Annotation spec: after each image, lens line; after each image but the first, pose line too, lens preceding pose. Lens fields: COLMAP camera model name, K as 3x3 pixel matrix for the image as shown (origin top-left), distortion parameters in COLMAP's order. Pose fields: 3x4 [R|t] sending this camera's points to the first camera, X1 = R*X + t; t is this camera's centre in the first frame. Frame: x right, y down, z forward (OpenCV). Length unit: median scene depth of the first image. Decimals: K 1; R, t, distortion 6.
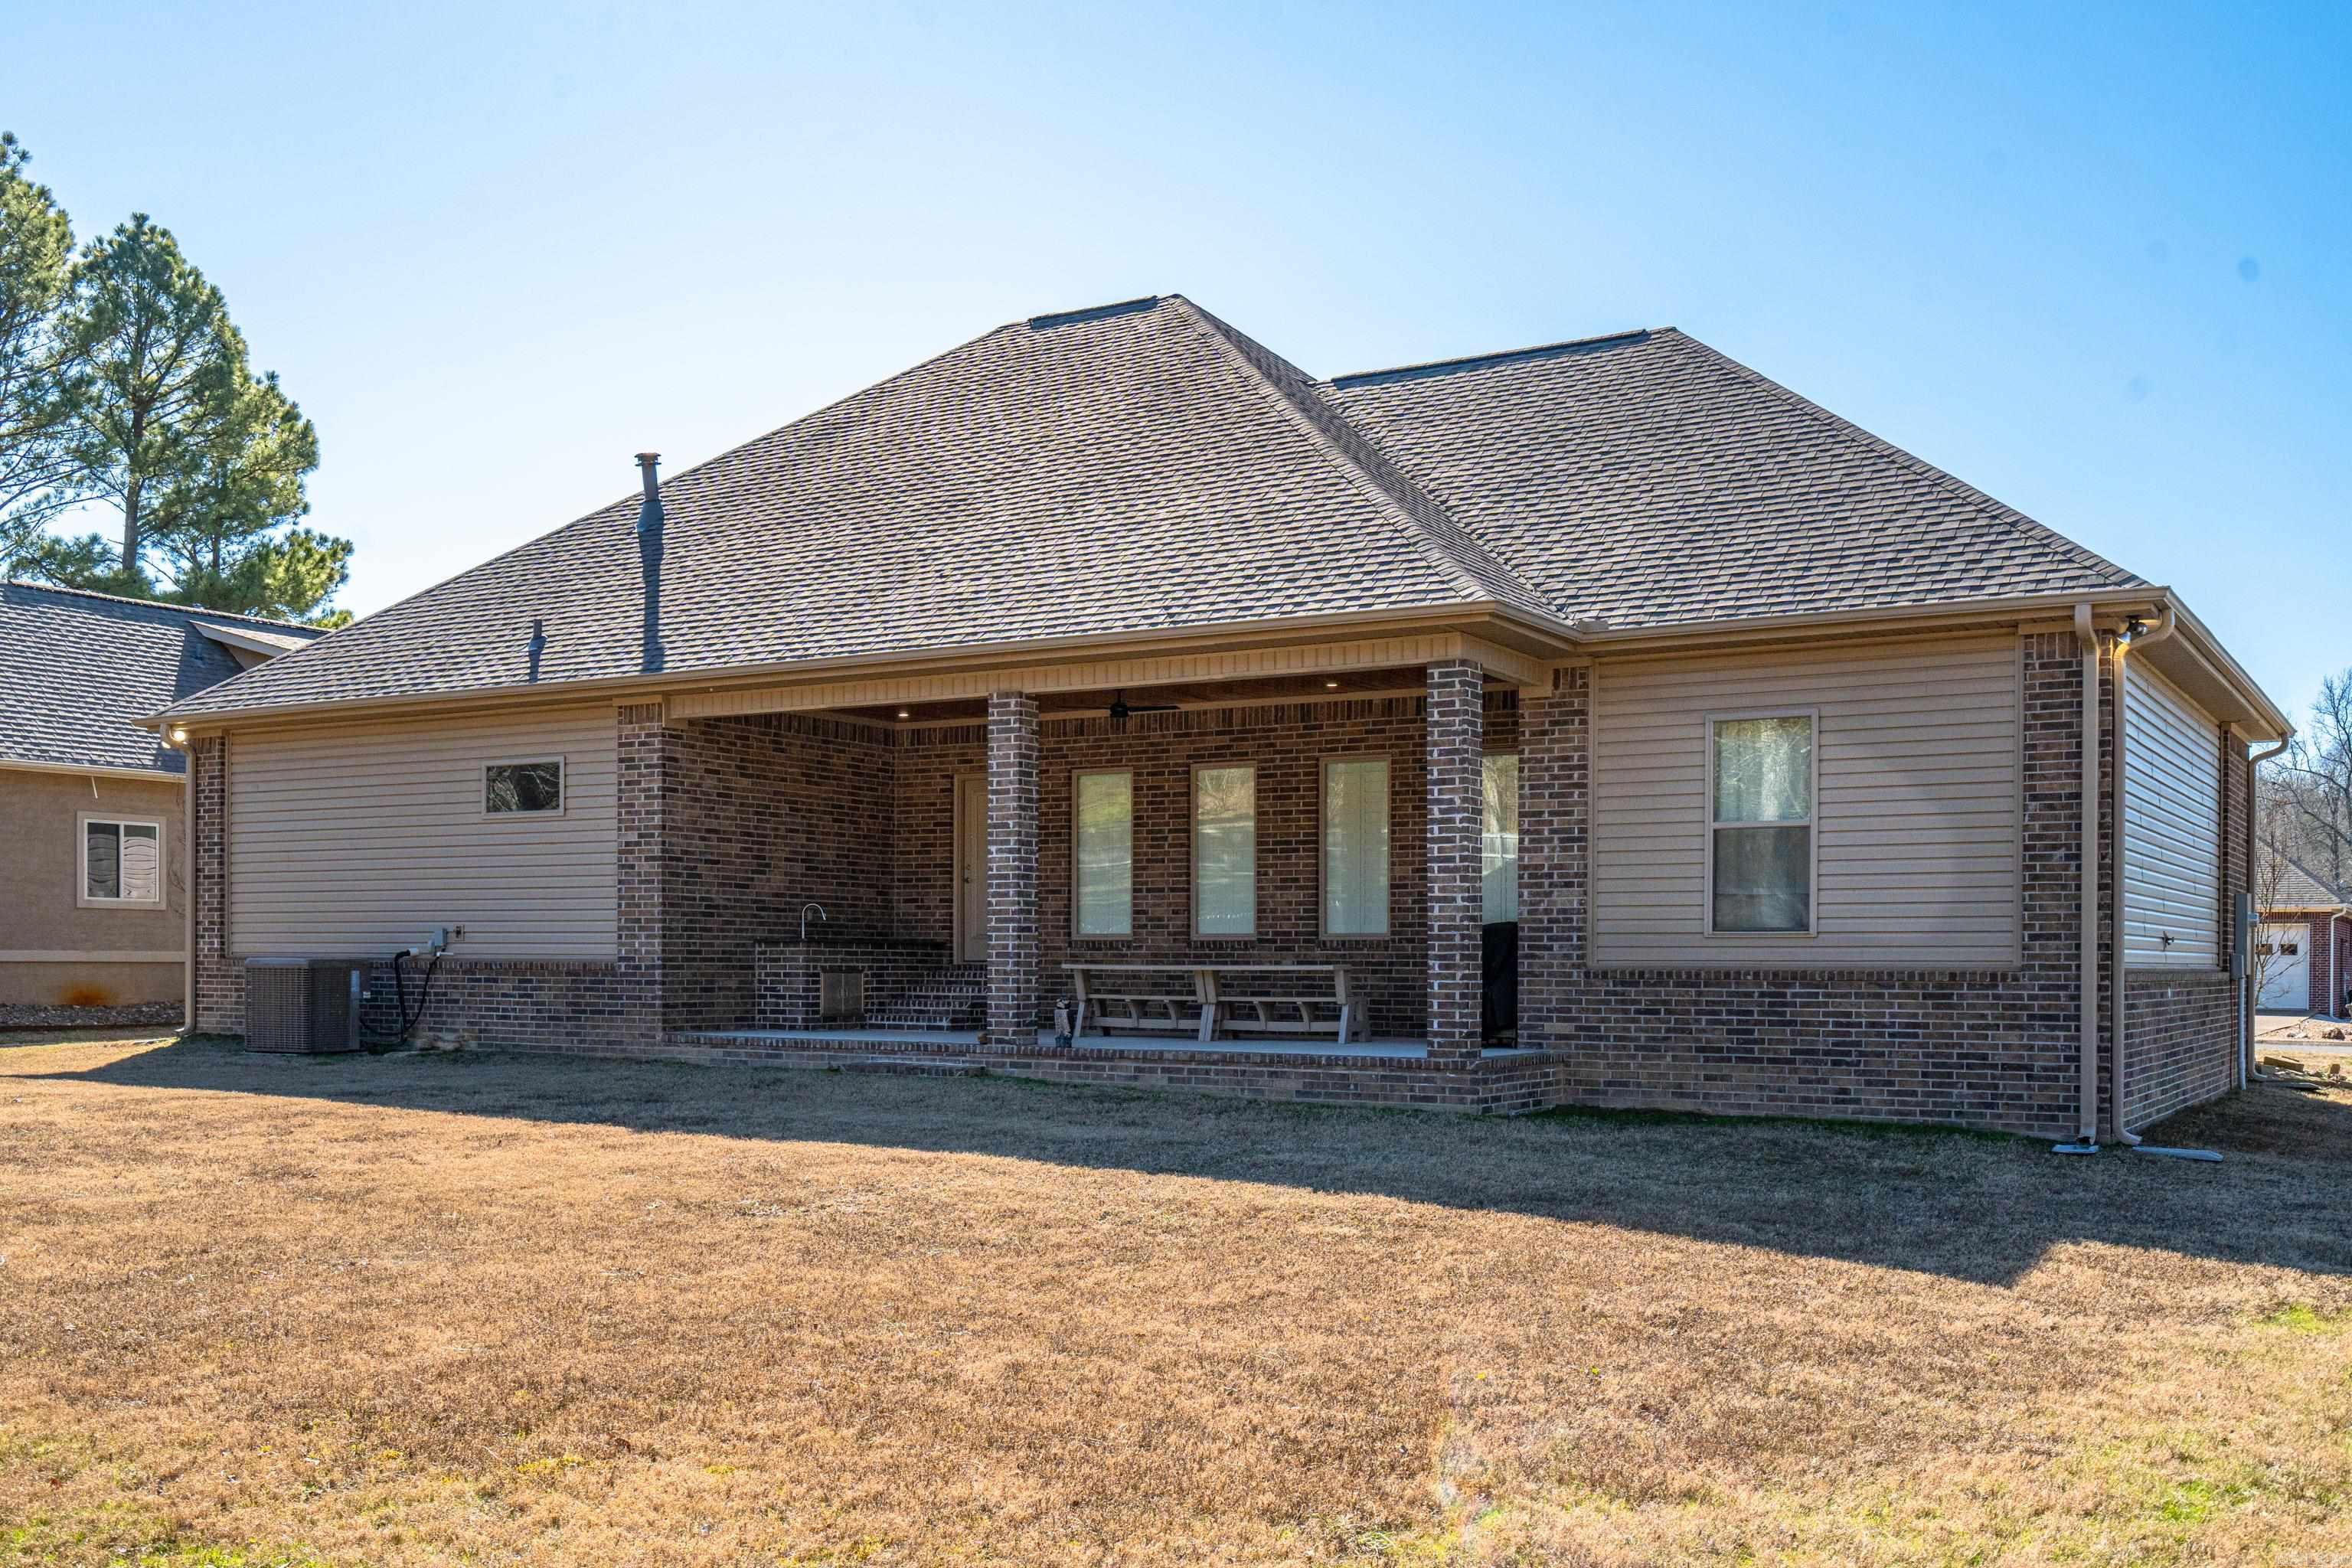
lens RADIAL K [[2279.9, 0, 1176.0], [0, 2279.9, 784.0], [0, 0, 1]] dist [0.002586, 0.009196]
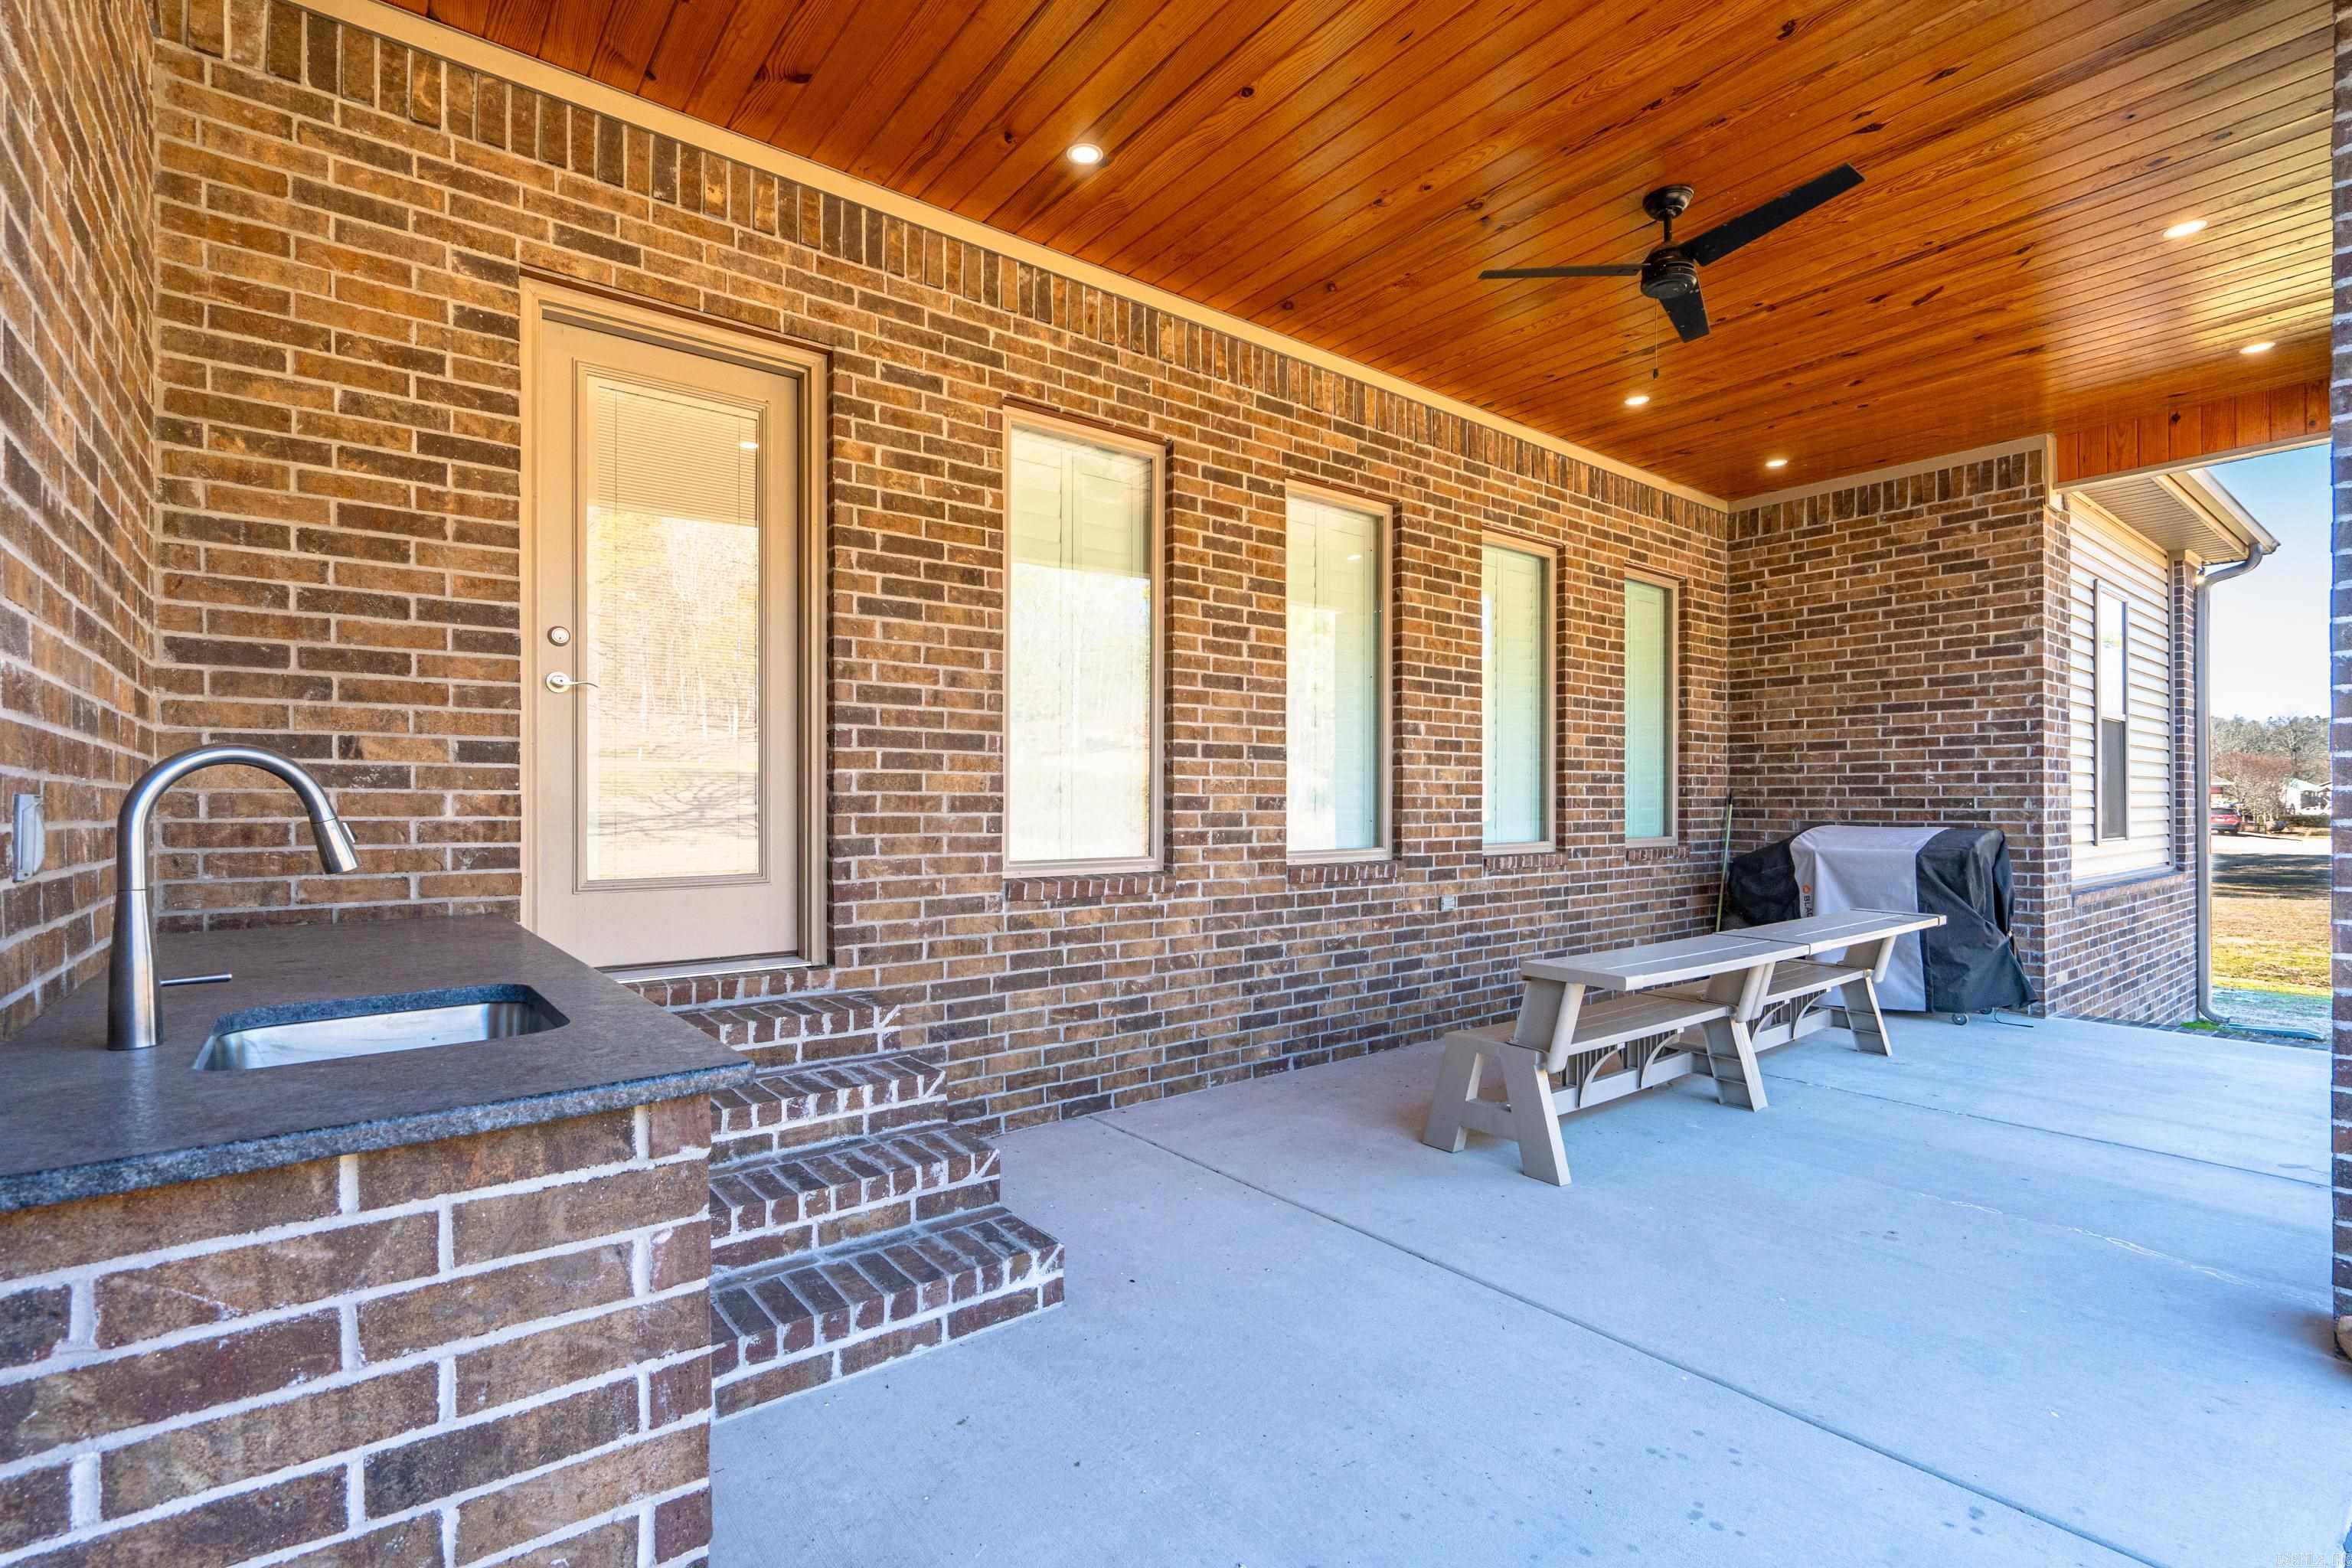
lens RADIAL K [[1116.3, 0, 1196.6], [0, 1116.3, 787.8], [0, 0, 1]] dist [0.000616, 0.000184]
pose [[0.314120, 0.004176, 0.949374, -0.230286], [-0.076623, 0.996840, 0.020968, 0.054468], [-0.946286, -0.079331, 0.313447, 1.039745]]
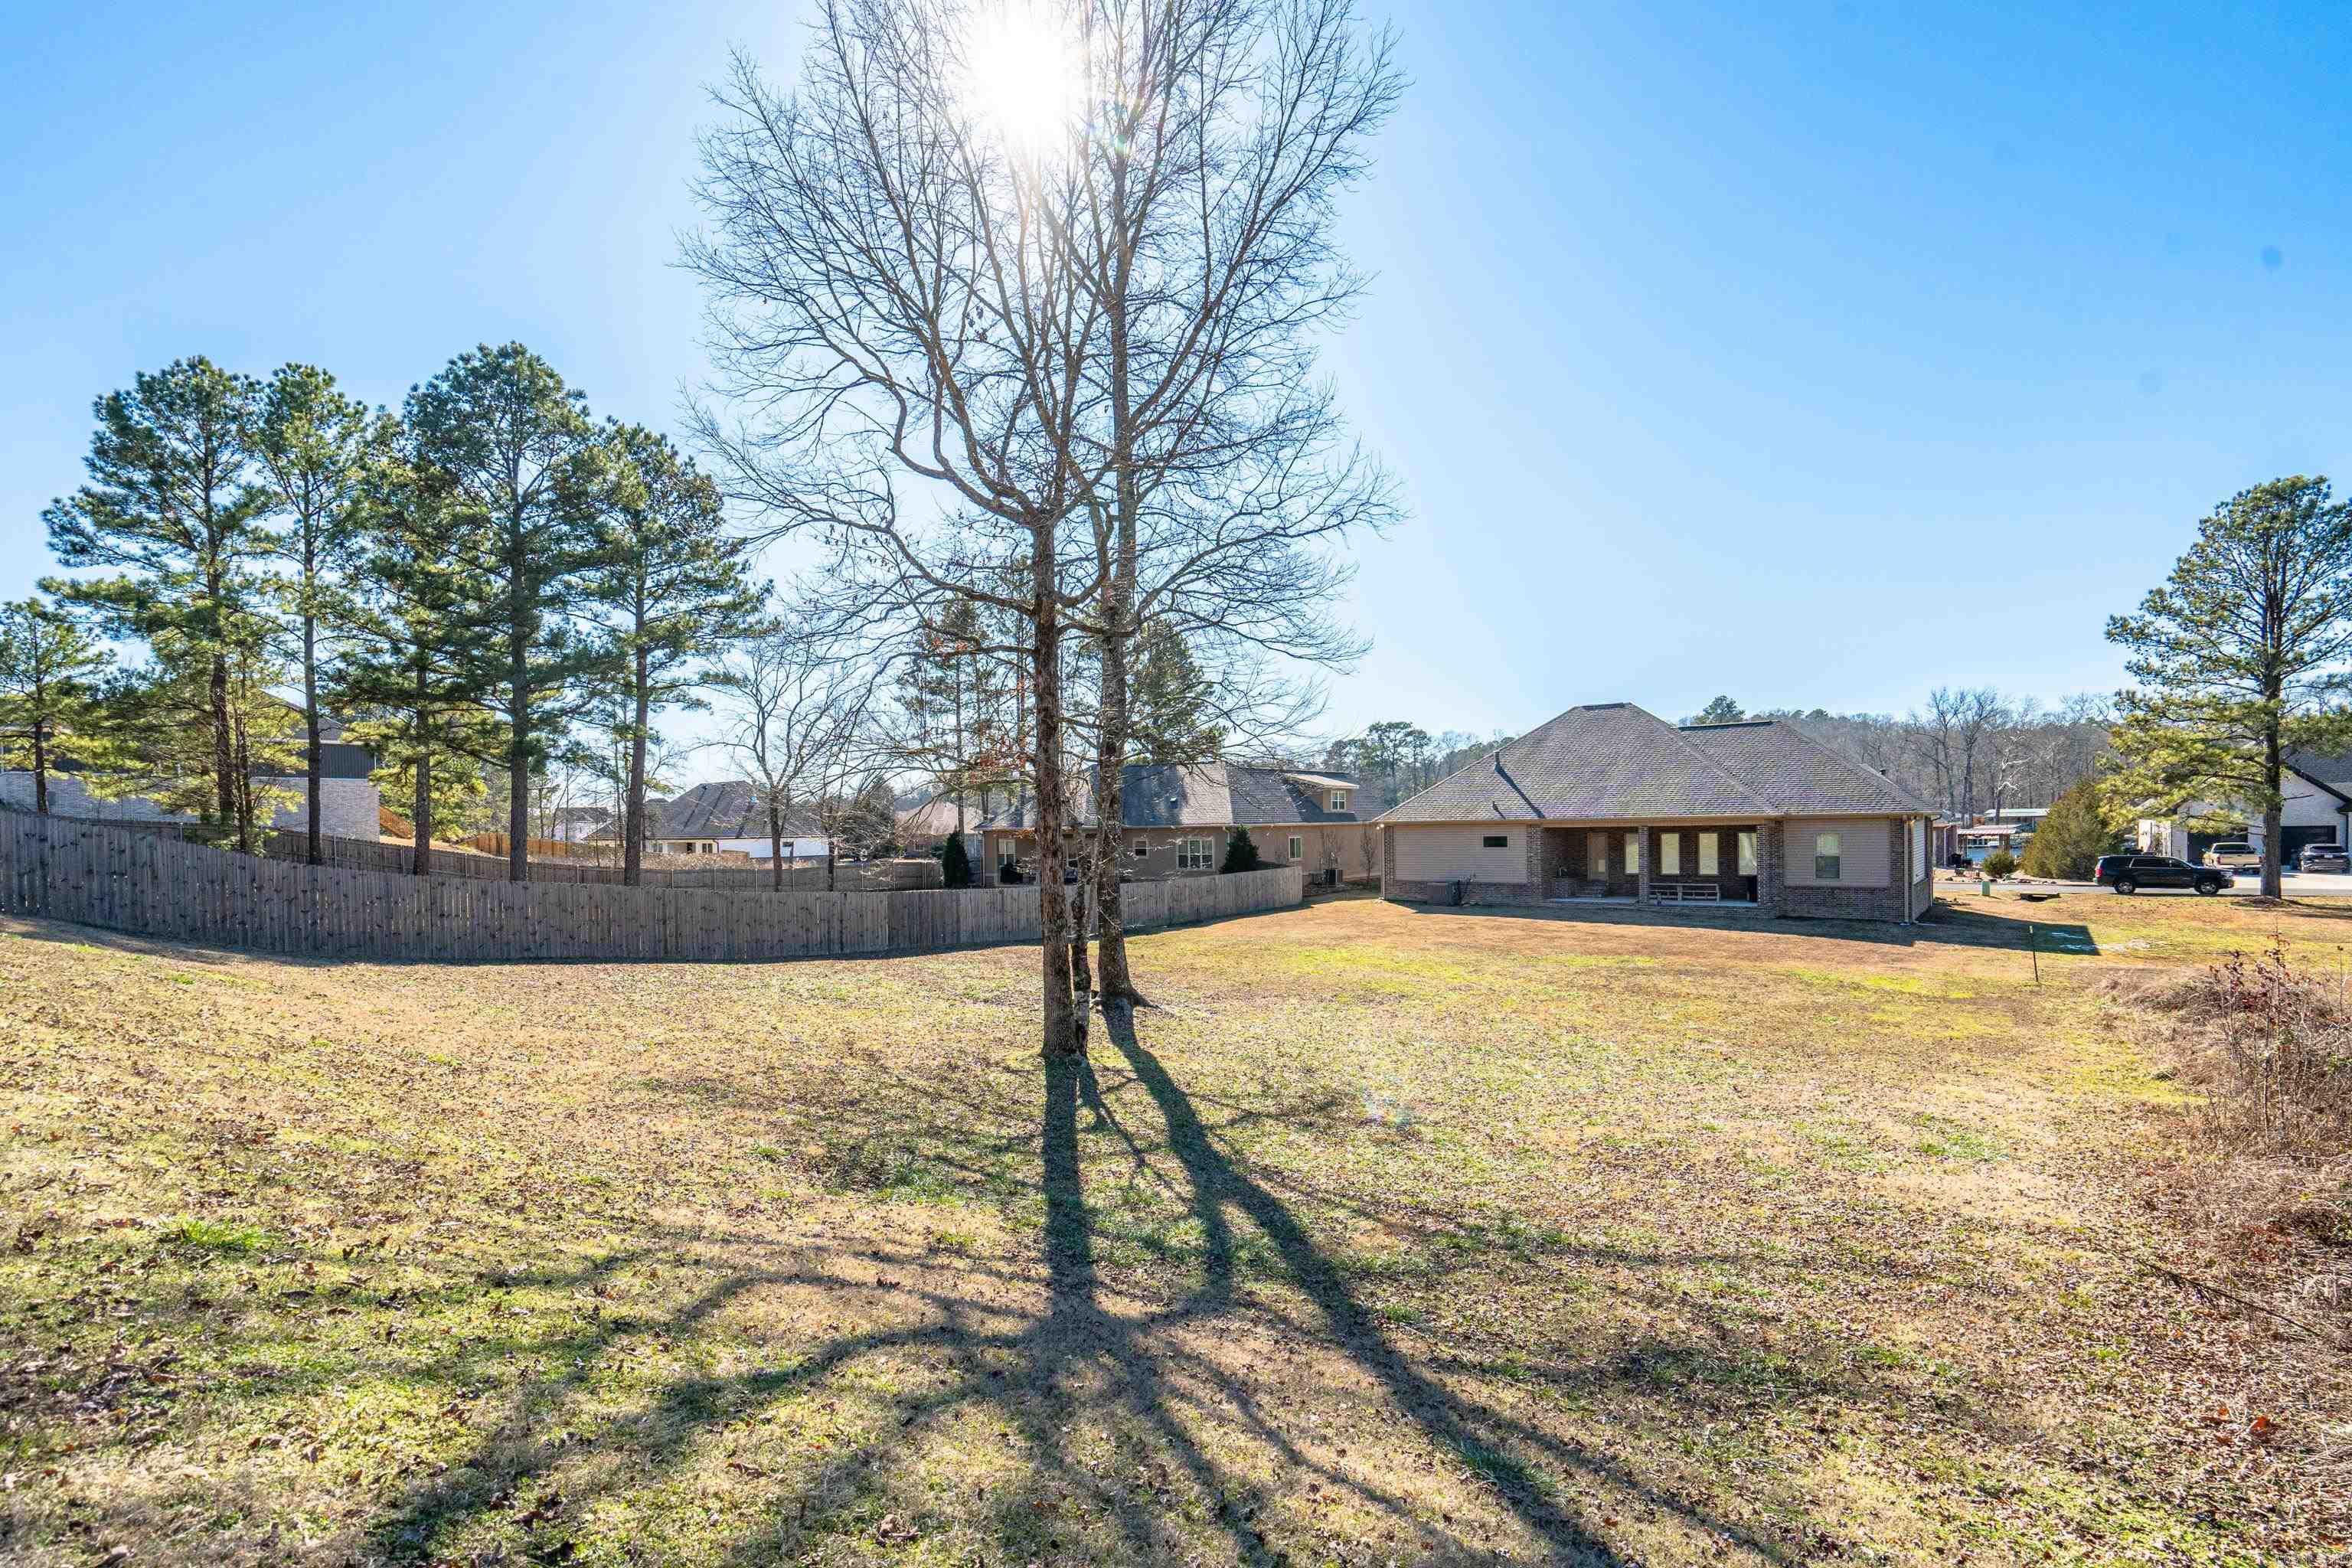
lens RADIAL K [[1116.3, 0, 1196.6], [0, 1116.3, 787.8], [0, 0, 1]] dist [0.000616, 0.000184]
pose [[0.993778, -0.024414, -0.108674, -0.673997], [0.028601, 0.998901, 0.037133, -0.210919], [0.107648, -0.040010, 0.993384, -1.218742]]
